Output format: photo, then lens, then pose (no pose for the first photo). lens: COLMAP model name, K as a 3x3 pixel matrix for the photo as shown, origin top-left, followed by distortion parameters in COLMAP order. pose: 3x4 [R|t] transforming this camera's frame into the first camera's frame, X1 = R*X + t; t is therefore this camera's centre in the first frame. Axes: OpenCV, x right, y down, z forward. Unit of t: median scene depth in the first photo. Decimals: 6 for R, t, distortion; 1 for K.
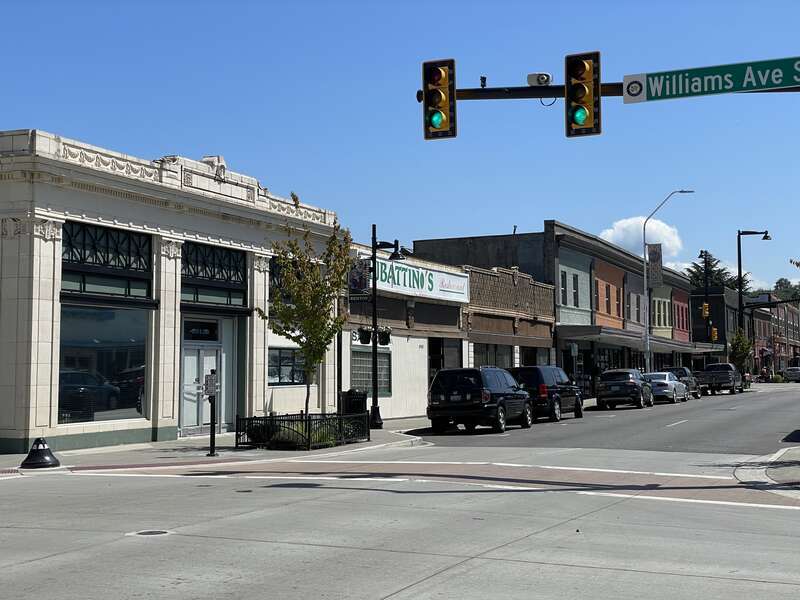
lens RADIAL K [[1515.9, 0, 400.0], [0, 1515.9, 300.0], [0, 0, 1]] dist [0.008379, 1.788745]
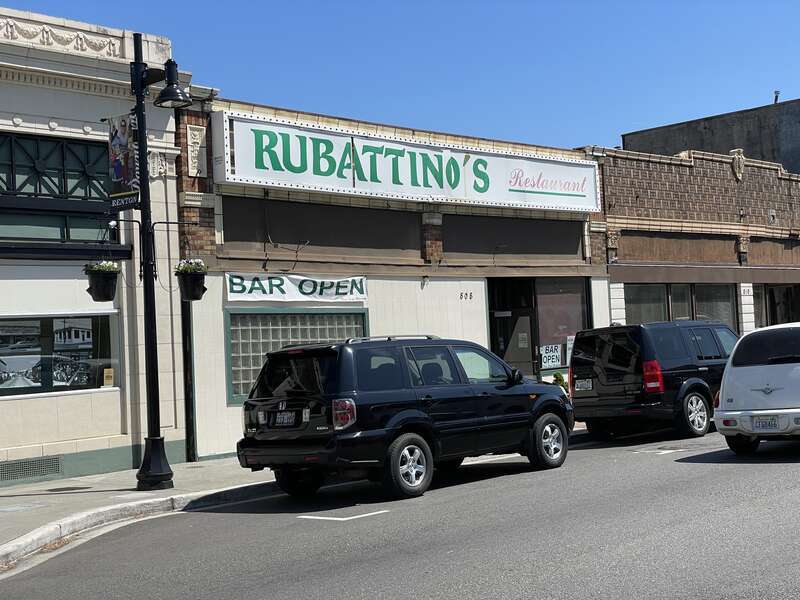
lens RADIAL K [[1515.9, 0, 400.0], [0, 1515.9, 300.0], [0, 0, 1]] dist [0.008379, 1.788745]
pose [[0.949196, -0.055886, -0.309682, 0.145824], [0.064409, 0.997773, 0.017358, 0.019527], [0.308022, -0.036422, 0.950682, 0.437543]]
